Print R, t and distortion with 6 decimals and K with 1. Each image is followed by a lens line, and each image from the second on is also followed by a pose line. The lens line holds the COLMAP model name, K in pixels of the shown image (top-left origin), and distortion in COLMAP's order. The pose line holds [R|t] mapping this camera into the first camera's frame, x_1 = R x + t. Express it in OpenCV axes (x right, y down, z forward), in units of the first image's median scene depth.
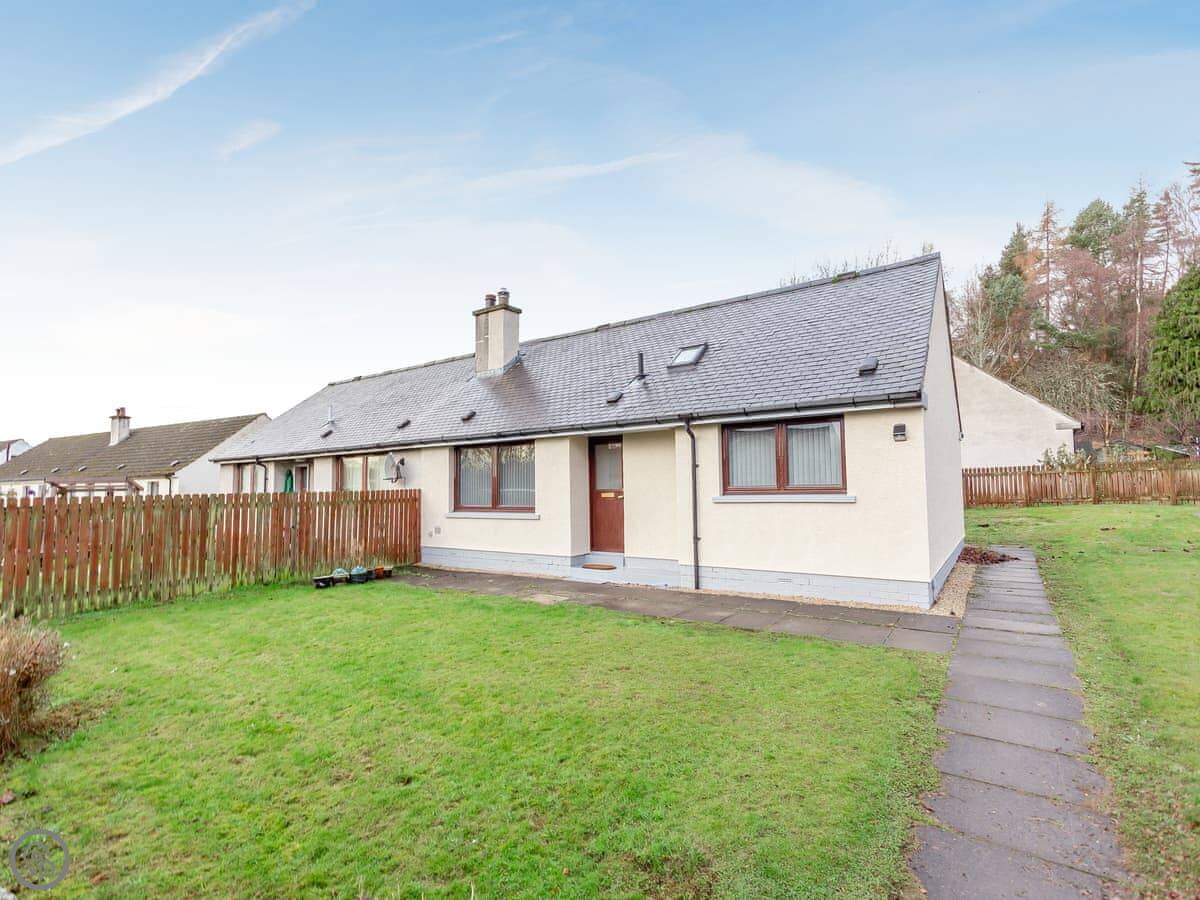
lens RADIAL K [[533.3, 0, 598.6], [0, 533.3, 442.2], [0, 0, 1]] dist [0.002950, 0.000332]
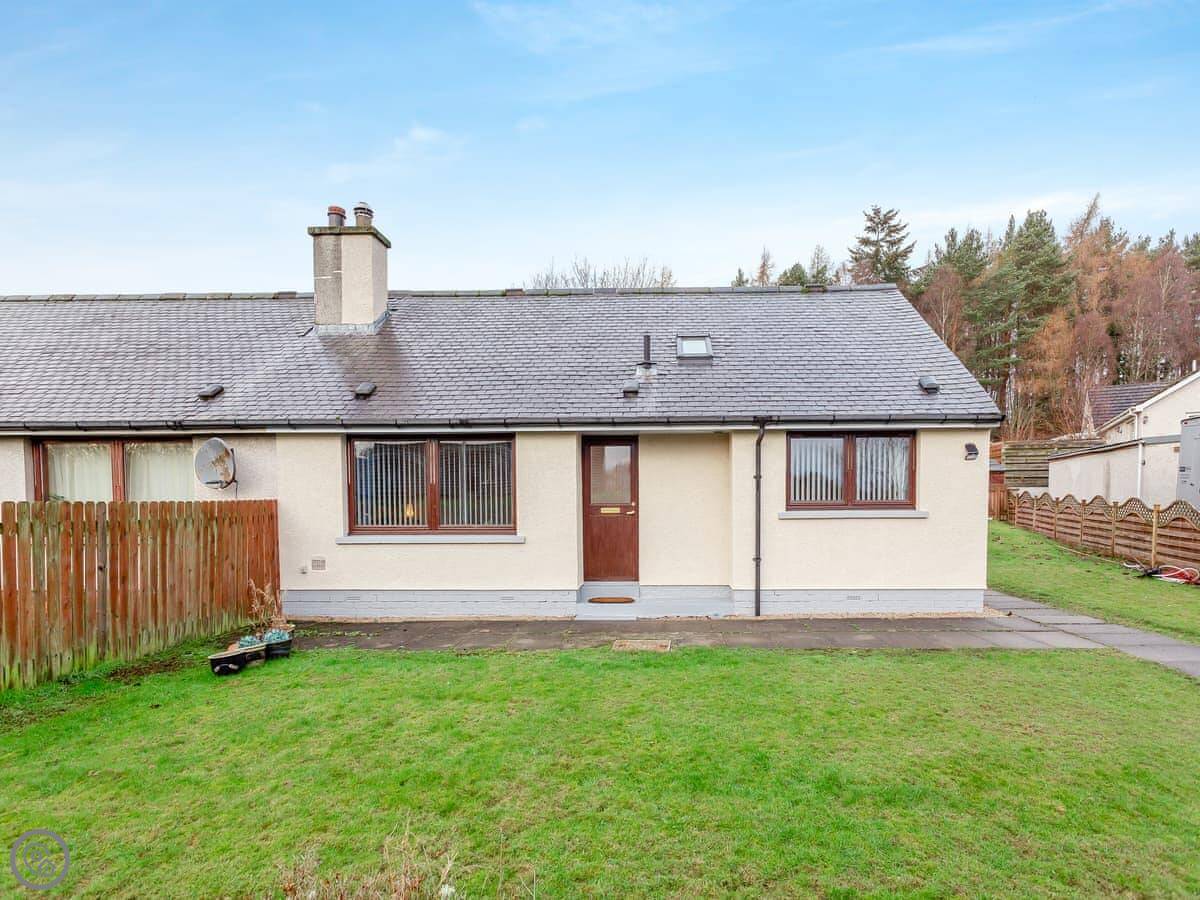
lens RADIAL K [[597.7, 0, 633.0], [0, 597.7, 508.3], [0, 0, 1]] dist [-0.002005, 0.000530]
pose [[0.849783, 0.007127, 0.527085, -0.427213], [-0.053772, 0.995865, 0.073227, 0.029241], [-0.524383, -0.090570, 0.846652, 0.231997]]
